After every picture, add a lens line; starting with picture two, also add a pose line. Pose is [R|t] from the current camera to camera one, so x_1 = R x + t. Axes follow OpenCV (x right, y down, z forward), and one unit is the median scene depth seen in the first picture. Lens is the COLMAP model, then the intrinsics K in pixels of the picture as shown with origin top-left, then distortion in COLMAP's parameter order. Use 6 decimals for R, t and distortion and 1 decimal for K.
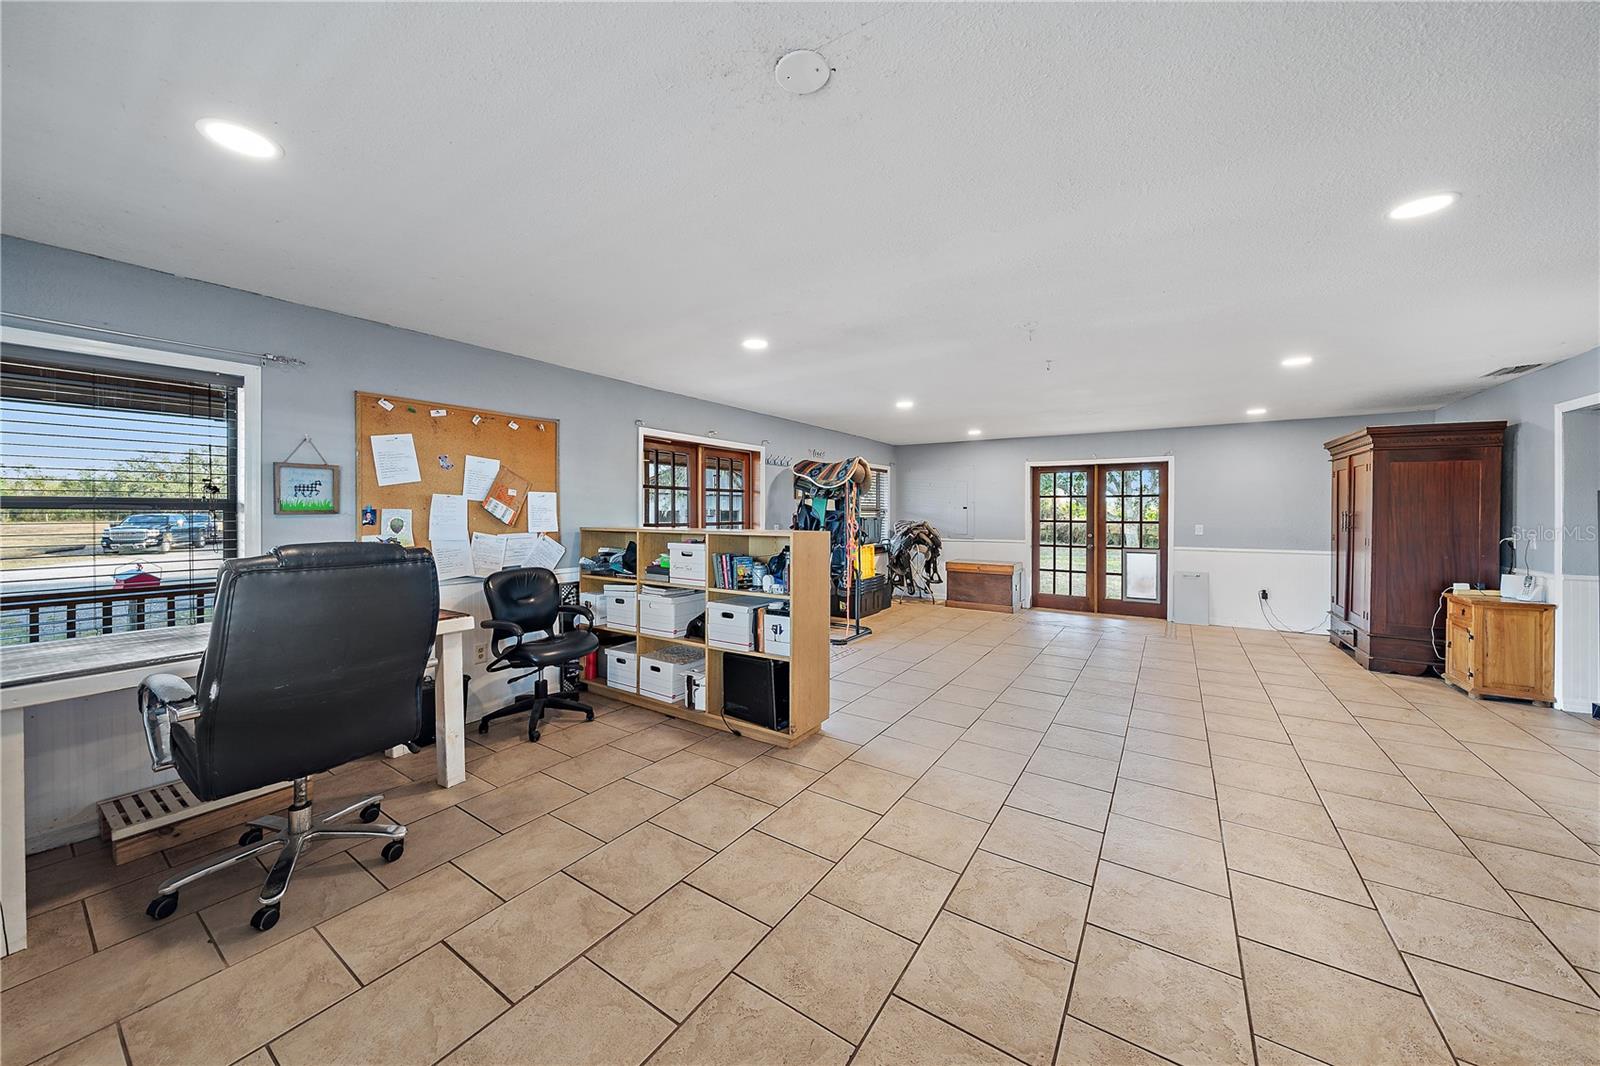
lens RADIAL K [[569.1, 0, 800.7], [0, 569.1, 510.0], [0, 0, 1]] dist [-0.007667, -0.000035]
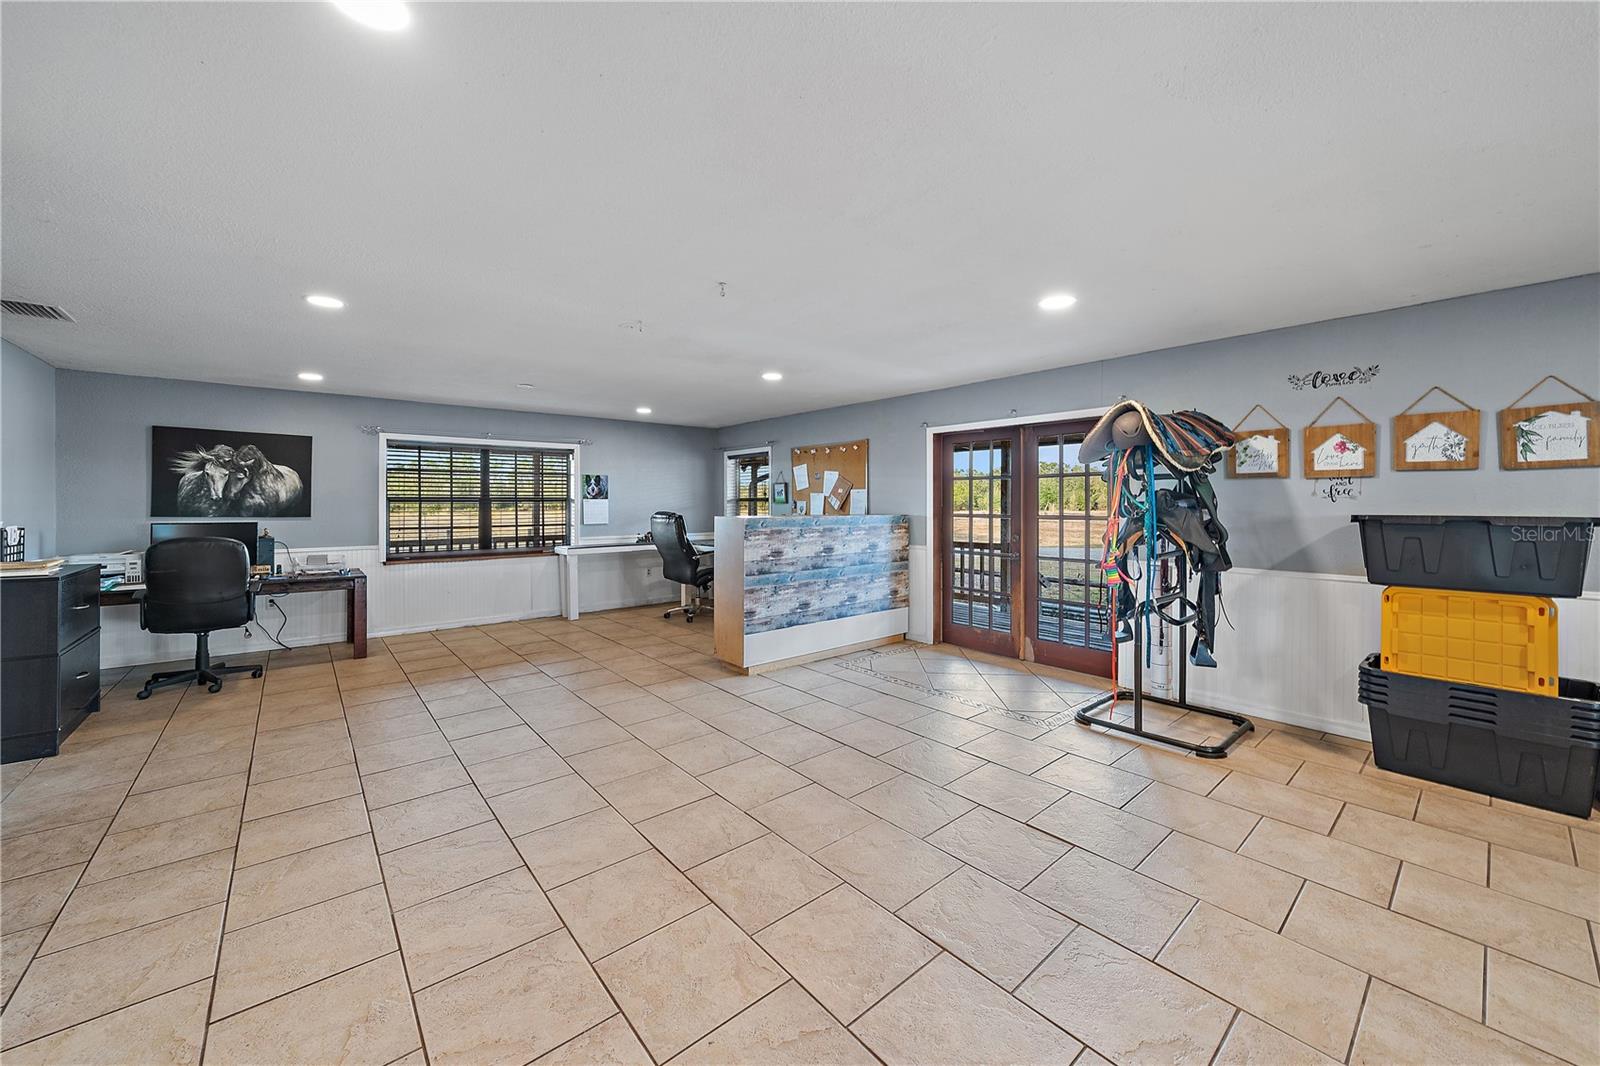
lens RADIAL K [[590.8, 0, 801.3], [0, 590.8, 502.3], [0, 0, 1]] dist [-0.006287, -0.000023]
pose [[-0.275274, -0.001579, -0.961364, 1.331250], [0.002787, 0.999993, -0.002441, 0.007125], [0.961362, -0.003351, -0.275268, 1.567908]]
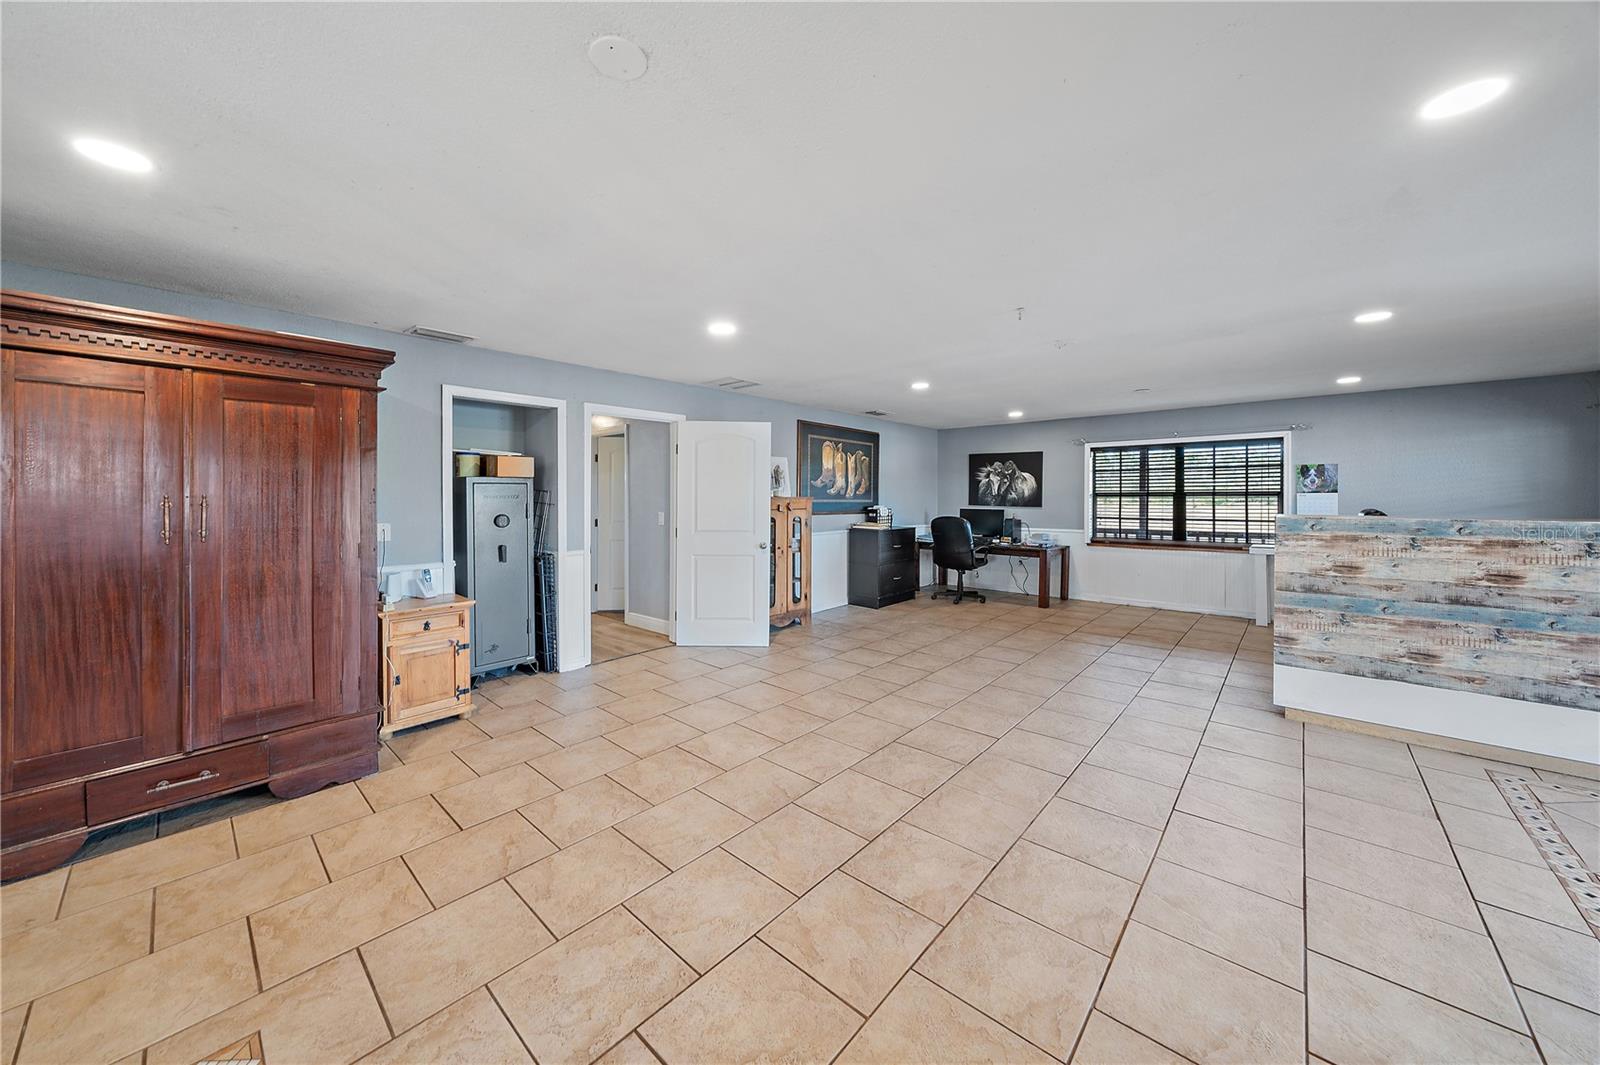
lens RADIAL K [[569.1, 0, 800.7], [0, 569.1, 509.5], [0, 0, 1]] dist [-0.007667, -0.000035]
pose [[-0.991165, -0.003497, 0.132589, 0.761999], [-0.001149, 0.999841, 0.017788, 0.009521], [-0.132630, 0.017478, -0.991012, 2.227049]]
